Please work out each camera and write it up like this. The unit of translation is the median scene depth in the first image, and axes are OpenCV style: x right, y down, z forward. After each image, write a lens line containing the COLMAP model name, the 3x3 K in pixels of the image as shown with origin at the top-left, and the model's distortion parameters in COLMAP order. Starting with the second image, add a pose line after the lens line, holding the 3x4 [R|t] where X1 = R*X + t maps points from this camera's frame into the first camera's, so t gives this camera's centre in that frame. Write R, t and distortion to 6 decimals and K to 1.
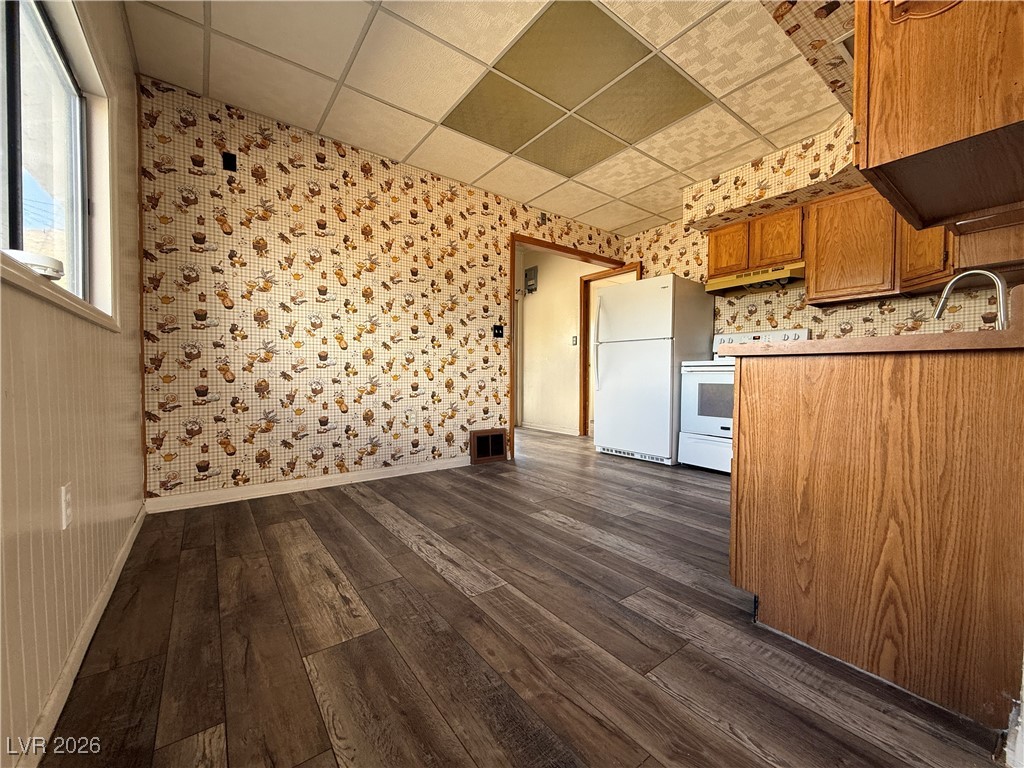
lens RADIAL K [[408.4, 0, 510.7], [0, 408.4, 385.5], [0, 0, 1]] dist [0.001575, -0.000106]
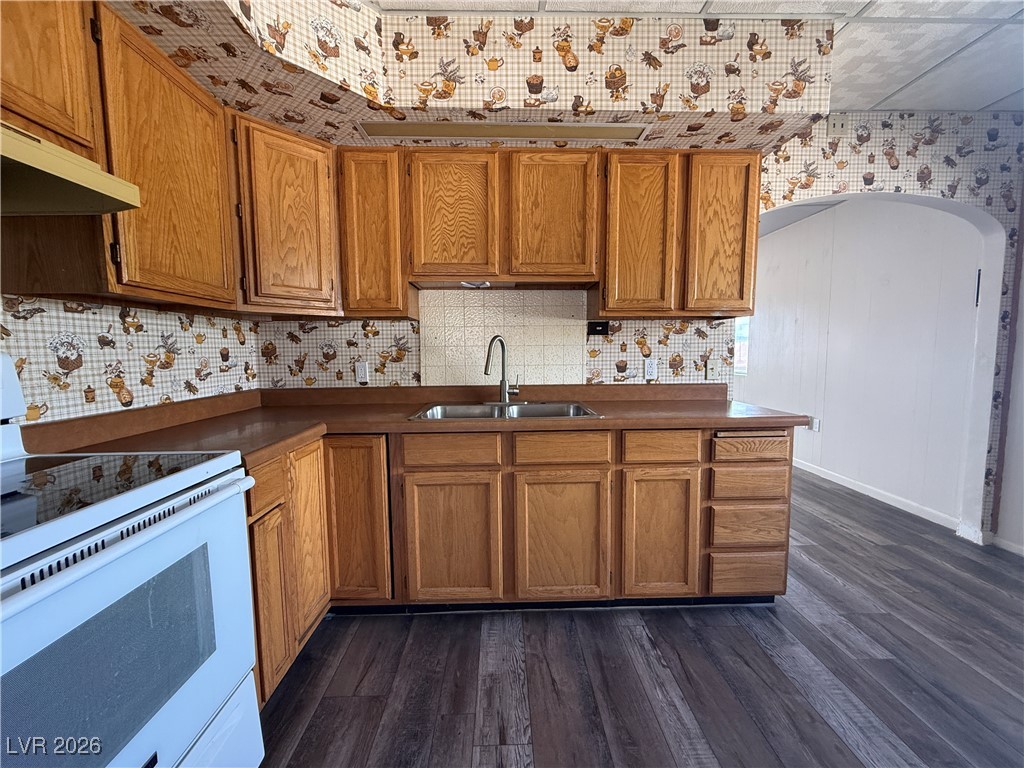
lens RADIAL K [[408.4, 0, 510.7], [0, 408.4, 385.5], [0, 0, 1]] dist [0.001575, -0.000106]
pose [[-0.815405, -0.047973, 0.576899, 0.409261], [0.018589, 0.993877, 0.108921, -0.265027], [-0.578592, 0.099538, -0.809520, 1.927062]]
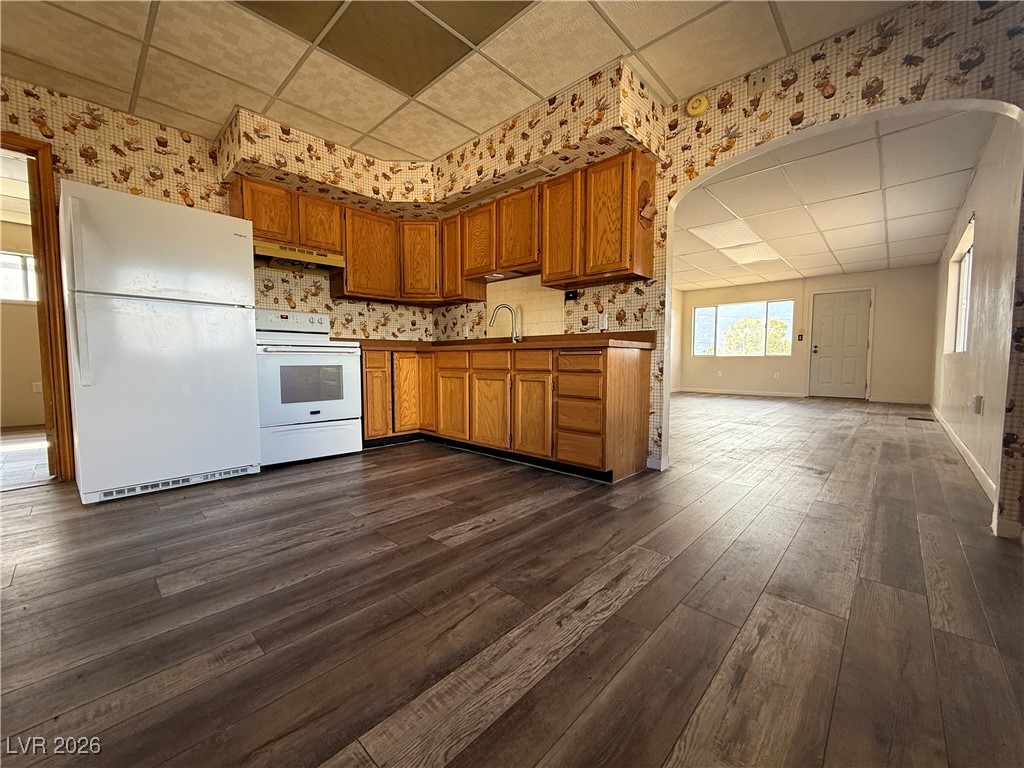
lens RADIAL K [[408.4, 0, 510.7], [0, 408.4, 385.5], [0, 0, 1]] dist [0.001575, -0.000106]
pose [[-0.171706, -0.069519, 0.982692, -0.882864], [0.022336, 0.996976, 0.074432, -0.033115], [-0.984895, 0.034730, -0.169634, 1.311628]]
